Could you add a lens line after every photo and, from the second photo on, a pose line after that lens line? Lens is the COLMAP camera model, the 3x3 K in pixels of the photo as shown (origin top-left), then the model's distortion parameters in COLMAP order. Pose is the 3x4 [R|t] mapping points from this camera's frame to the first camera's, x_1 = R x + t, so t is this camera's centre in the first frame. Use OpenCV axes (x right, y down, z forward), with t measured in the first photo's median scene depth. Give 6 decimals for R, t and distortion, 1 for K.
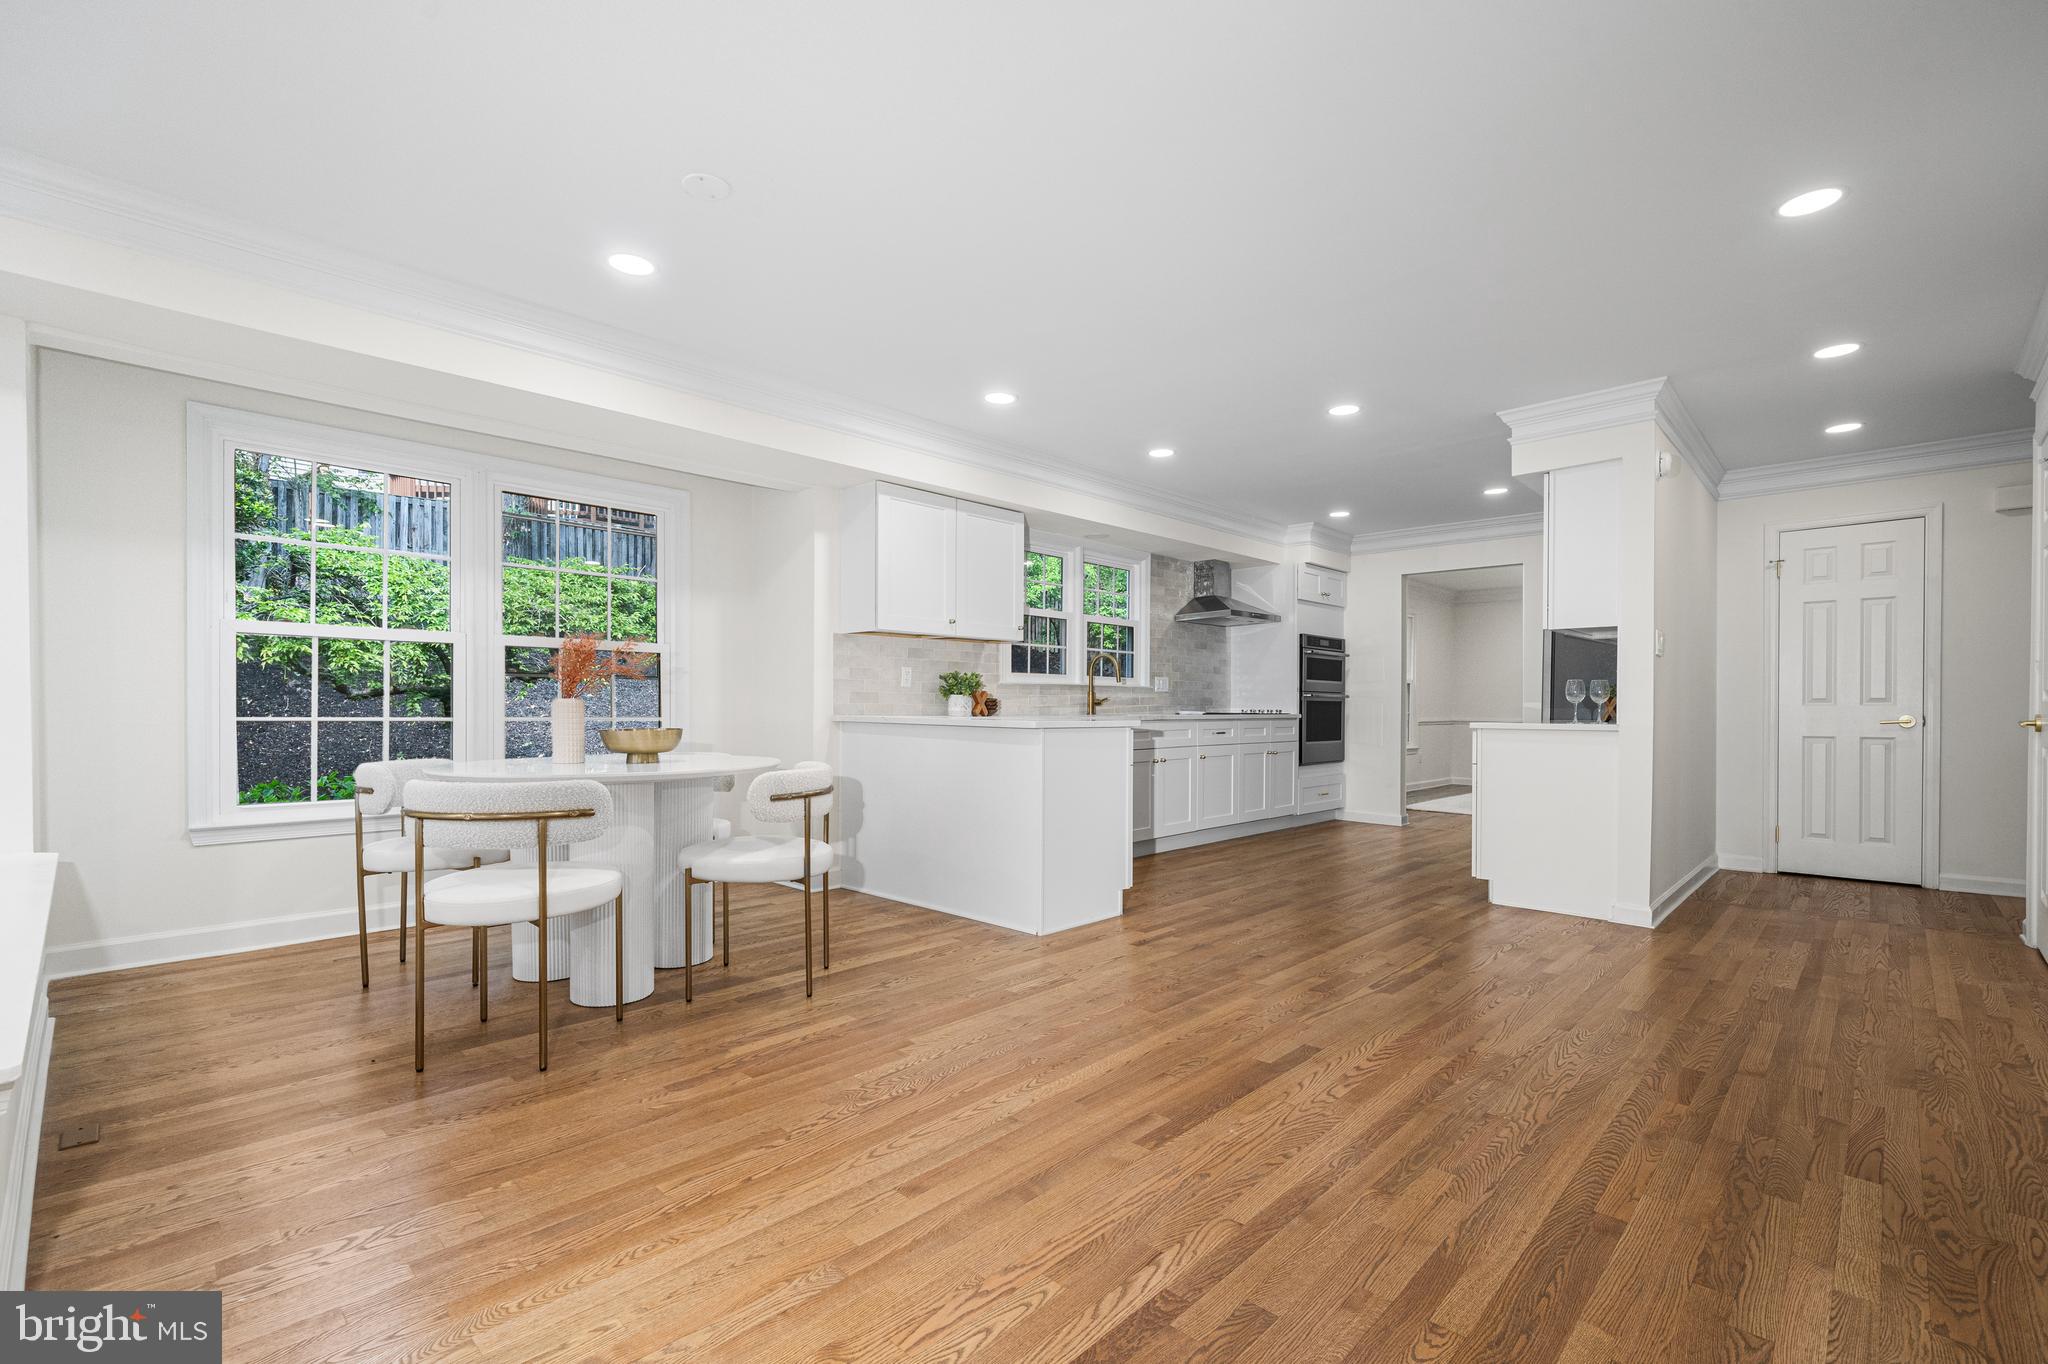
lens RADIAL K [[910.6, 0, 1027.2], [0, 910.6, 695.0], [0, 0, 1]] dist [0.022696, 0.000213]
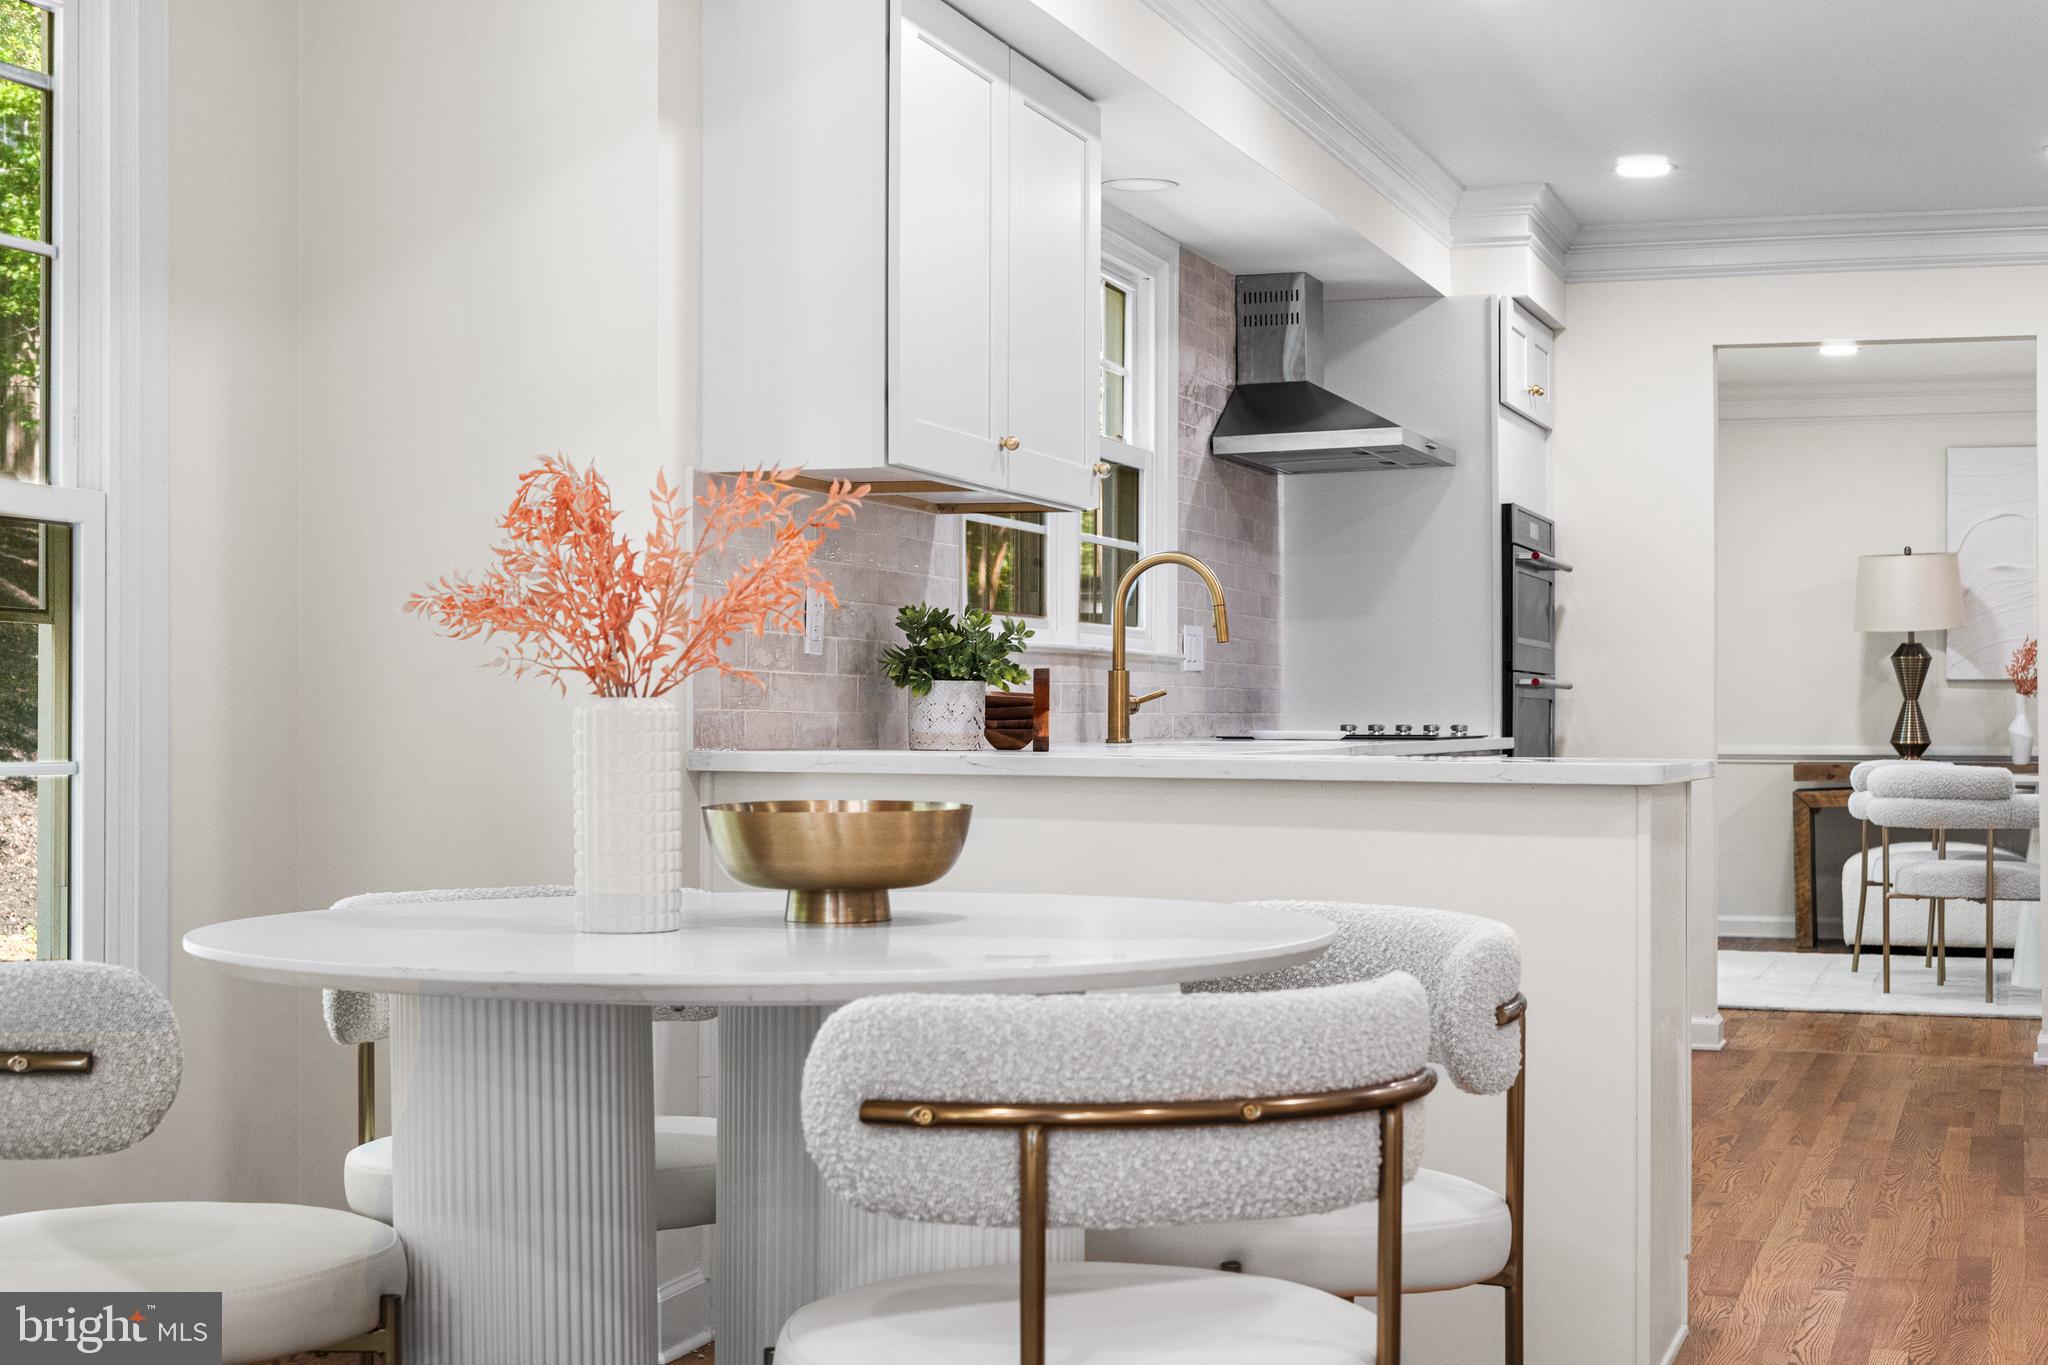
lens RADIAL K [[2964.3, 0, 1019.7], [0, 2964.3, 690.2], [0, 0, 1]] dist [0.054128, 0.000000]
pose [[0.902574, 0.006172, 0.430490, -0.362008], [-0.008519, 0.999958, 0.003524, -0.000419], [-0.430450, -0.006848, 0.902588, 0.074076]]
